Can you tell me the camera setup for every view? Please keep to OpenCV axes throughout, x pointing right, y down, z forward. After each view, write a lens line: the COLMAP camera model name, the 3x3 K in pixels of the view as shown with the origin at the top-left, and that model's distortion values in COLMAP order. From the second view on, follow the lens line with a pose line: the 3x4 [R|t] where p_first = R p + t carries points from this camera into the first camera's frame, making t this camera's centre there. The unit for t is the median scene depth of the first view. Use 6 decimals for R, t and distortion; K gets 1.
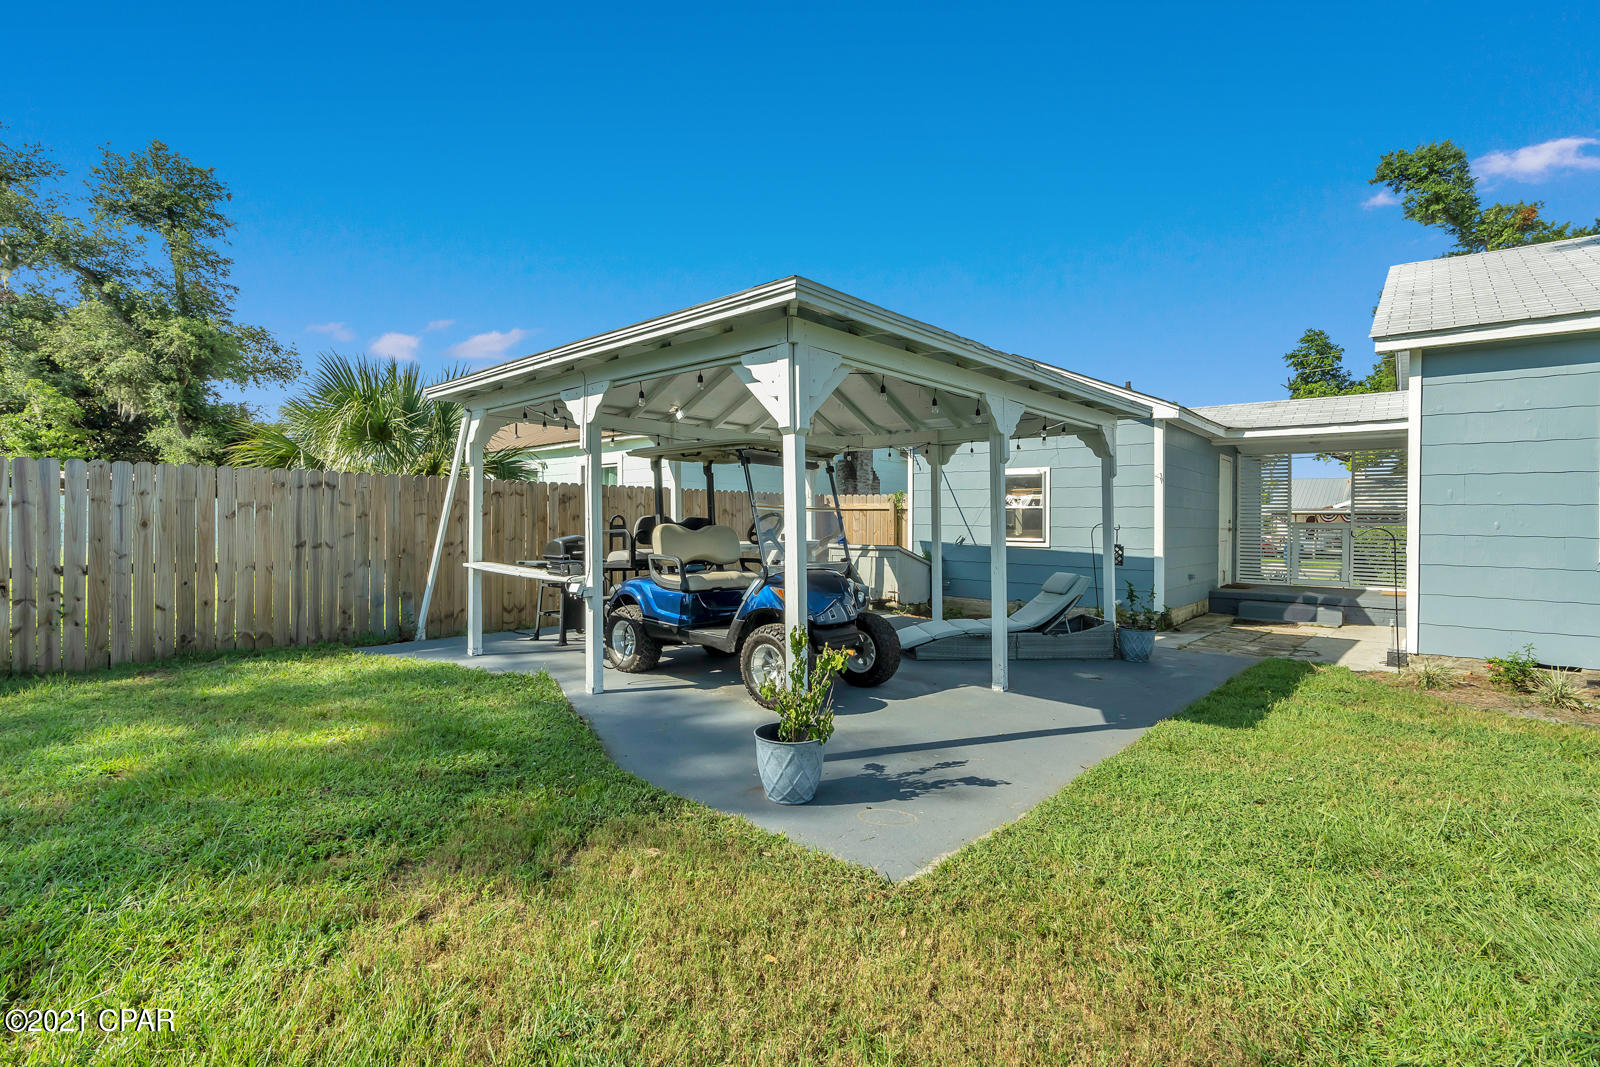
lens RADIAL K [[731.8, 0, 804.5], [0, 731.8, 529.5], [0, 0, 1]] dist [0.000825, 0.000402]
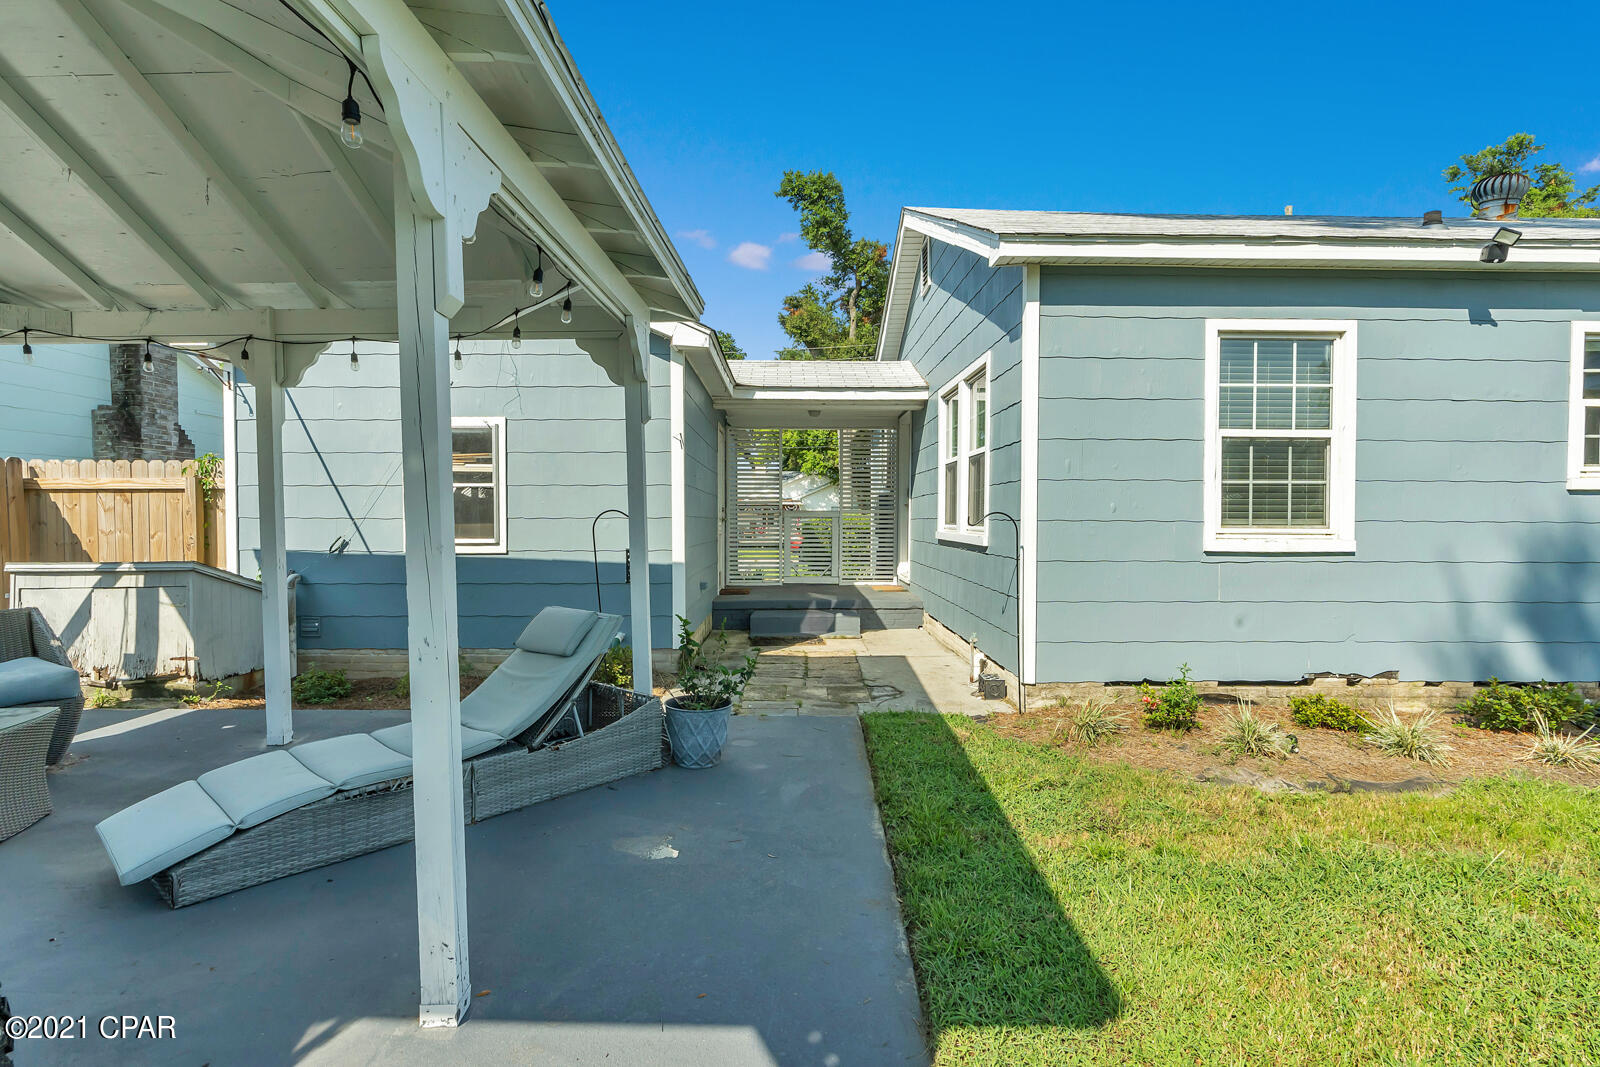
lens RADIAL K [[749.4, 0, 773.4], [0, 749.4, 521.7], [0, 0, 1]] dist [-0.002301, -0.000024]
pose [[0.754276, -0.014434, 0.656399, 0.099606], [0.016675, 0.999857, 0.002825, 0.000717], [-0.656345, 0.008814, 0.754409, 0.401367]]
